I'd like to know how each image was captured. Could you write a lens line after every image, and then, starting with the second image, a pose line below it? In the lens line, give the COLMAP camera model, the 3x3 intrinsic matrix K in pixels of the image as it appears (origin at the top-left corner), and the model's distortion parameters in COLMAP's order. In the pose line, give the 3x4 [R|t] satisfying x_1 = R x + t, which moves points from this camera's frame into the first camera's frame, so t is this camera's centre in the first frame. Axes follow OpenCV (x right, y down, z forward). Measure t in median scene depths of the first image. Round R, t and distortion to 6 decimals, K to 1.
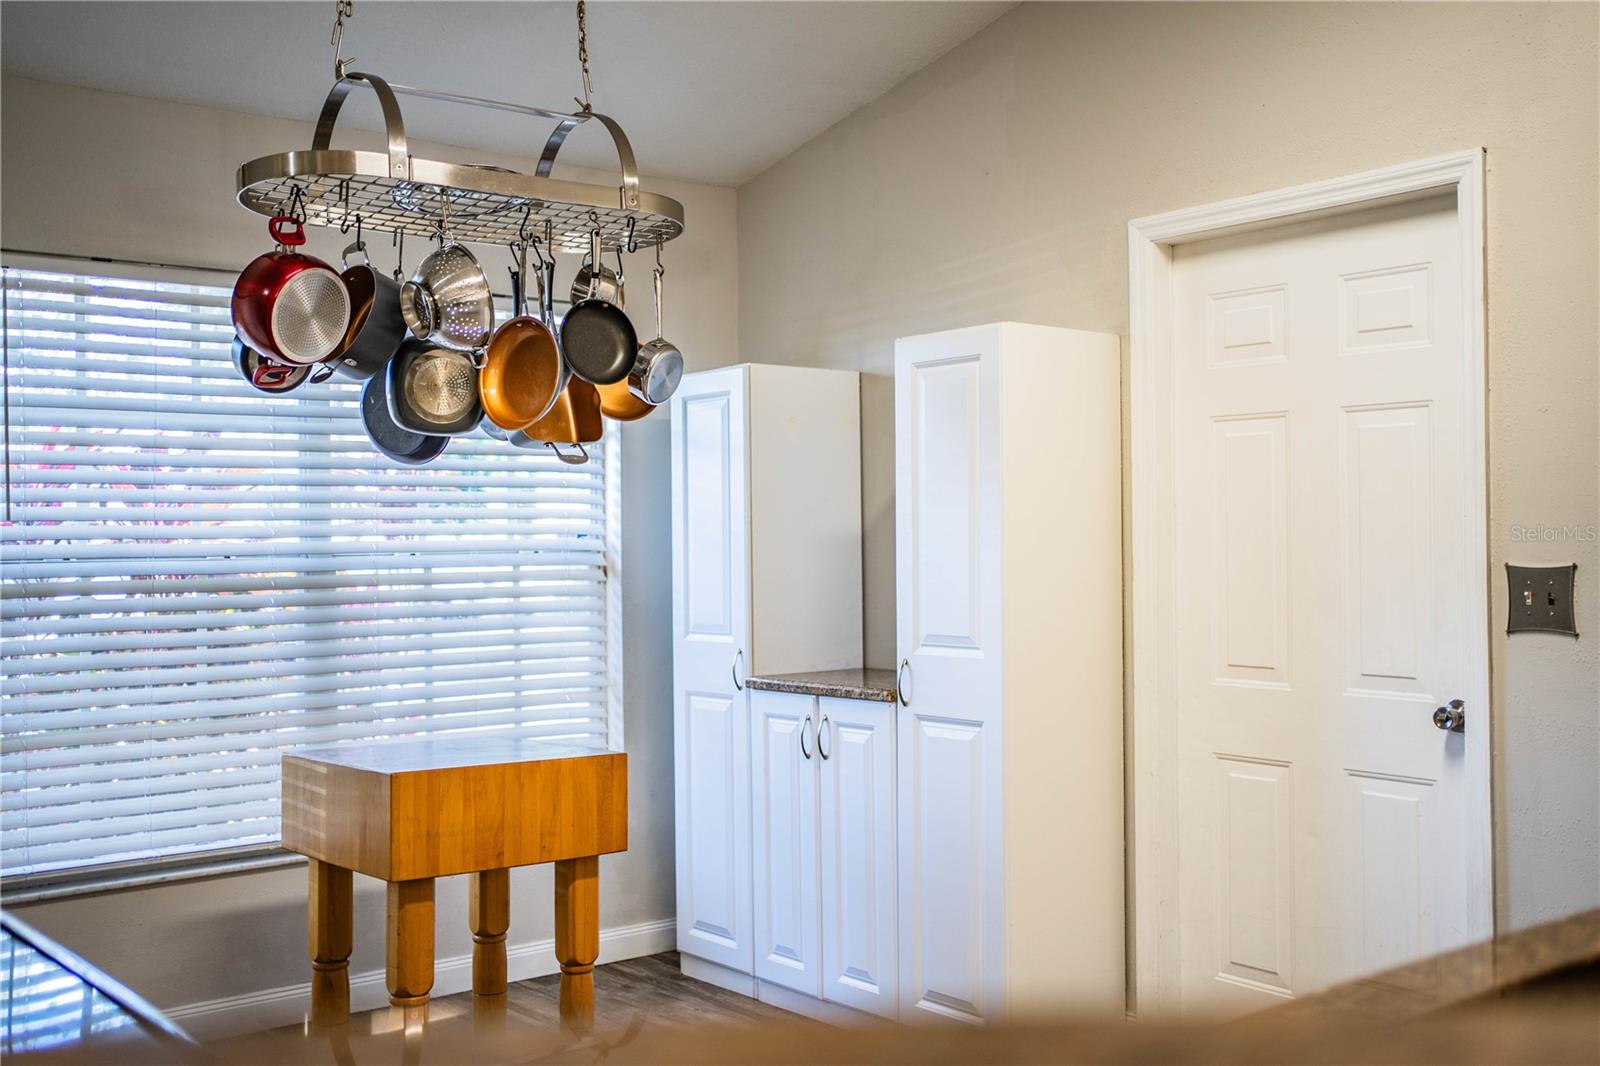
lens RADIAL K [[1657.5, 0, 771.2], [0, 1657.5, 531.1], [0, 0, 1]] dist [0.003092, 0.005303]
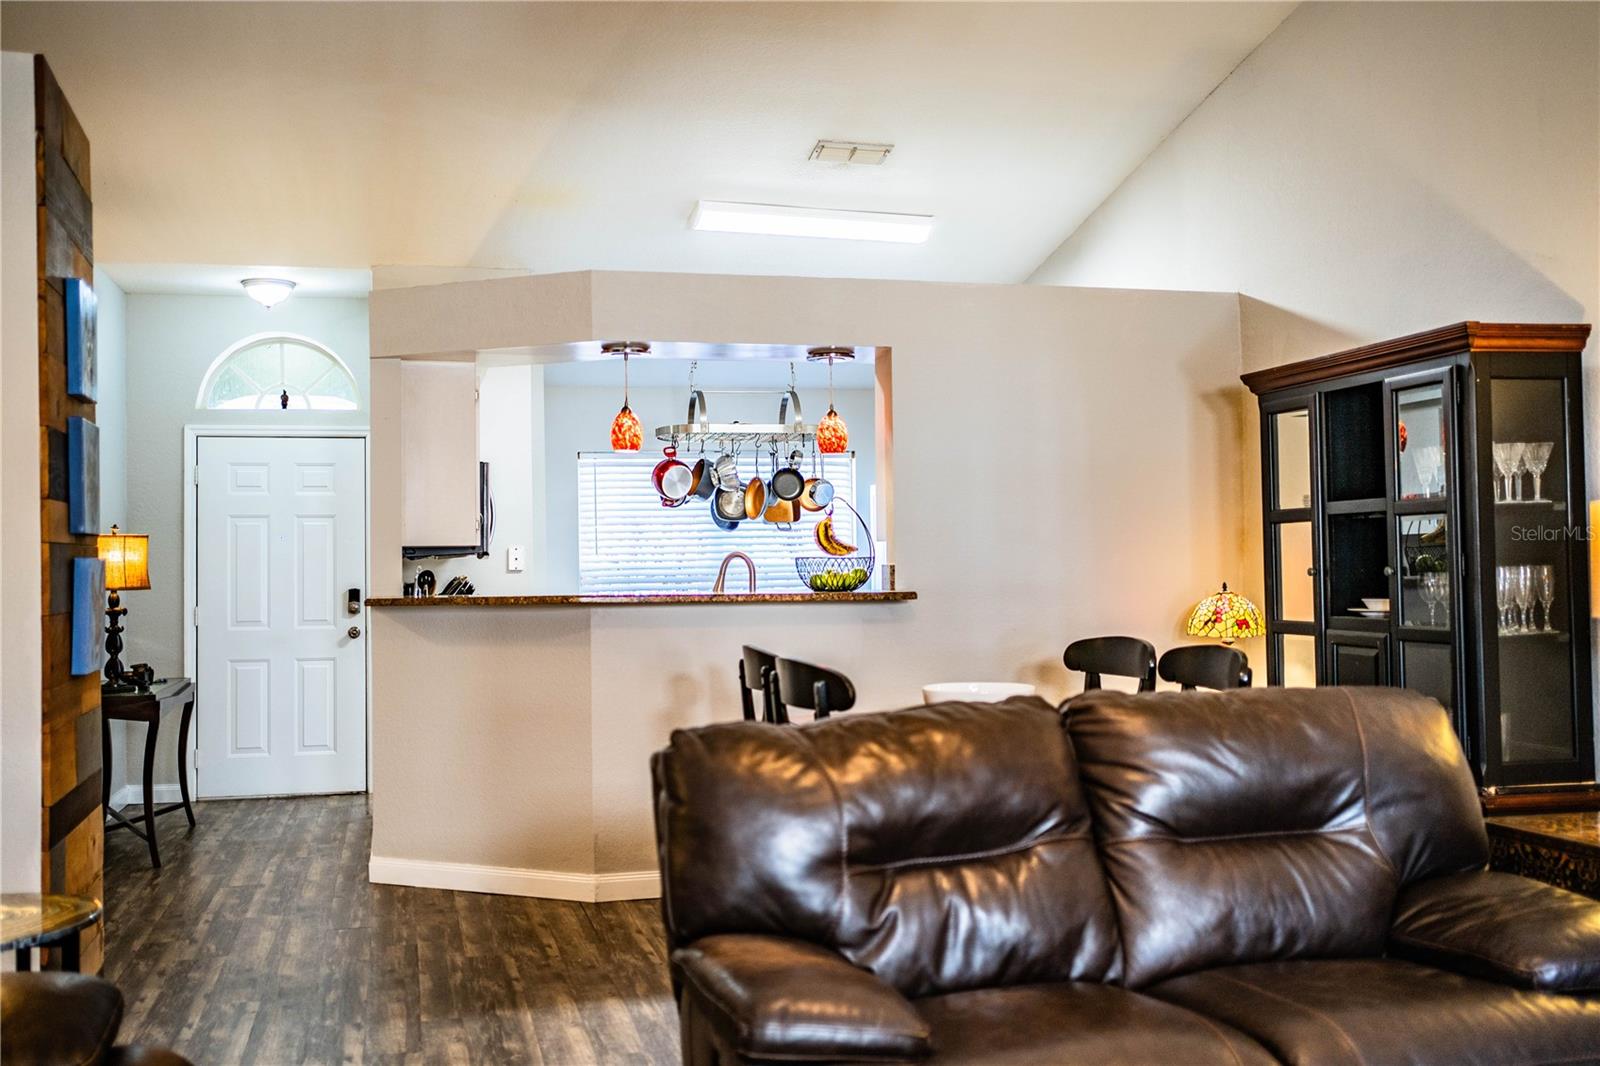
lens RADIAL K [[1657.5, 0, 771.2], [0, 1657.5, 531.1], [0, 0, 1]] dist [0.003092, 0.005303]
pose [[0.912713, -0.007585, -0.408531, 0.966976], [-0.001475, 0.999760, -0.021857, 0.015530], [0.408598, 0.020552, 0.912483, -1.432765]]
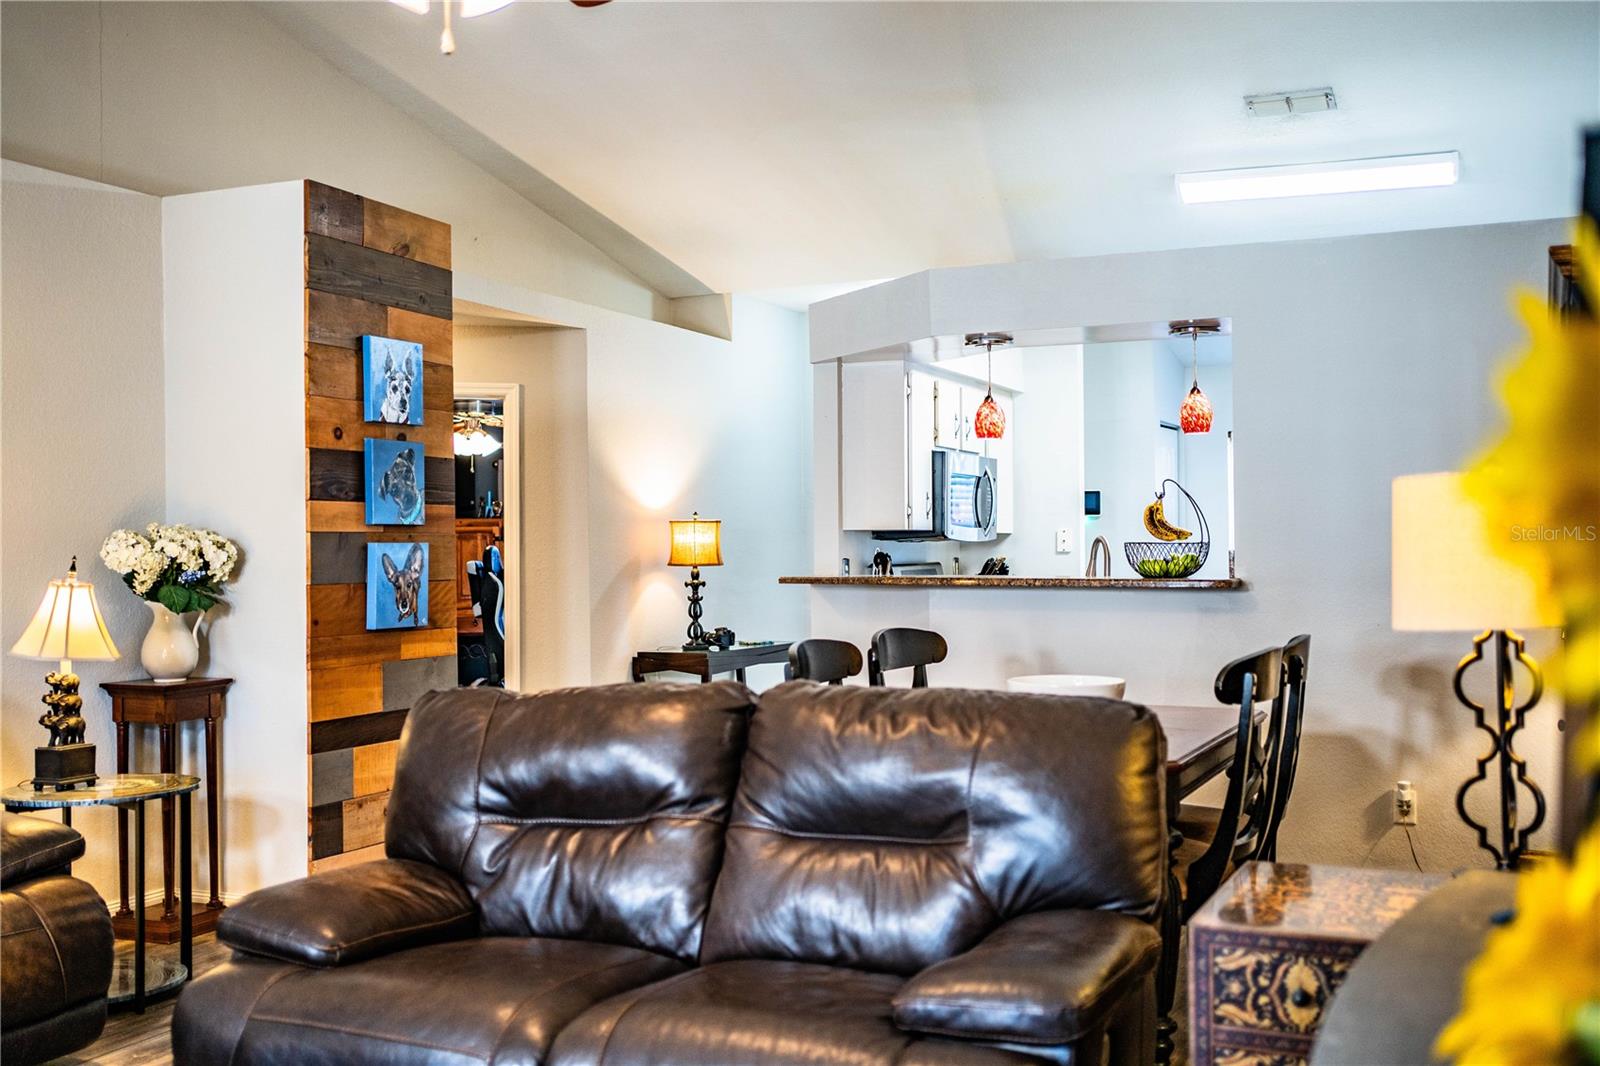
lens RADIAL K [[1657.5, 0, 771.2], [0, 1657.5, 531.1], [0, 0, 1]] dist [0.003092, 0.005303]
pose [[0.443916, -0.000821, -0.896068, 1.985059], [-0.004952, 0.999982, -0.003370, -0.006390], [0.896055, 0.005933, 0.443904, -0.643546]]
